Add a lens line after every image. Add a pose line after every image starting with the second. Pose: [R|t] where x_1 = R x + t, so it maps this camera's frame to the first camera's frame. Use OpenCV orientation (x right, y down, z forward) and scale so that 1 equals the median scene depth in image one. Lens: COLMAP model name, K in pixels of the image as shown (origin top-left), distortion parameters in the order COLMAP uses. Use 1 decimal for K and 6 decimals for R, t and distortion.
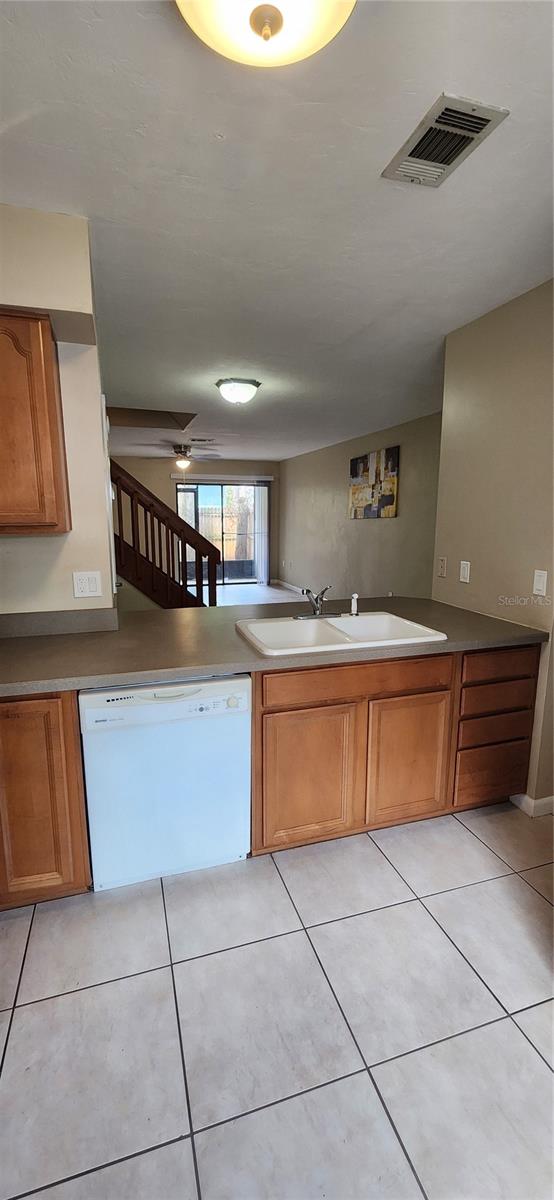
lens RADIAL K [[489.7, 0, 273.8], [0, 489.7, 600.4], [0, 0, 1]] dist [-0.001315, -0.000953]
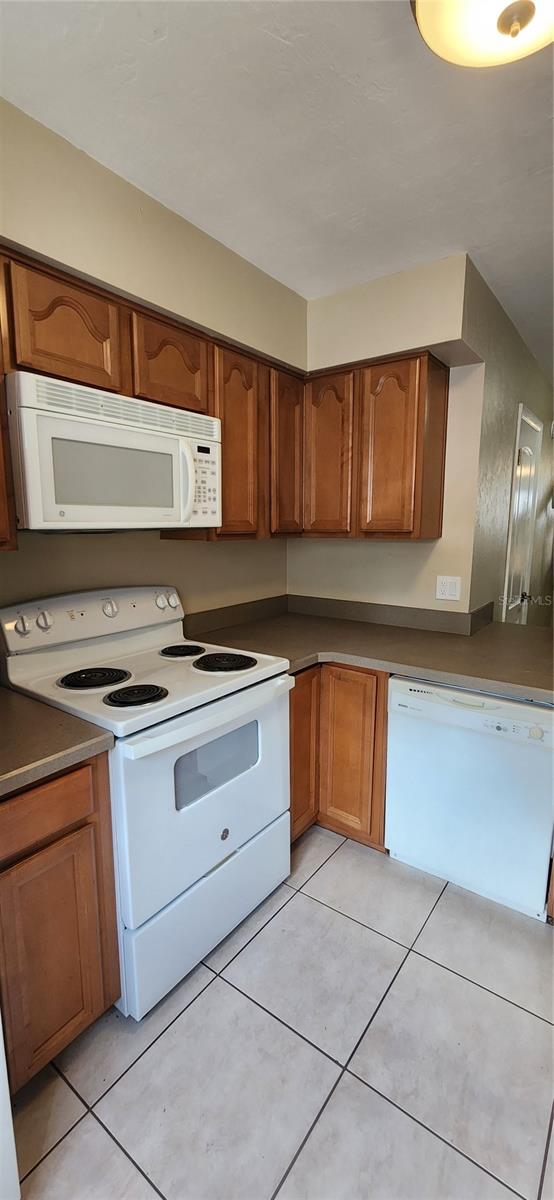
lens RADIAL K [[489.7, 0, 272.4], [0, 489.7, 601.5], [0, 0, 1]] dist [-0.001315, -0.000953]
pose [[0.588218, 0.133016, -0.797688, 0.329012], [-0.147280, 0.987505, 0.056064, -0.008520], [0.795178, 0.084505, 0.600458, 0.064412]]
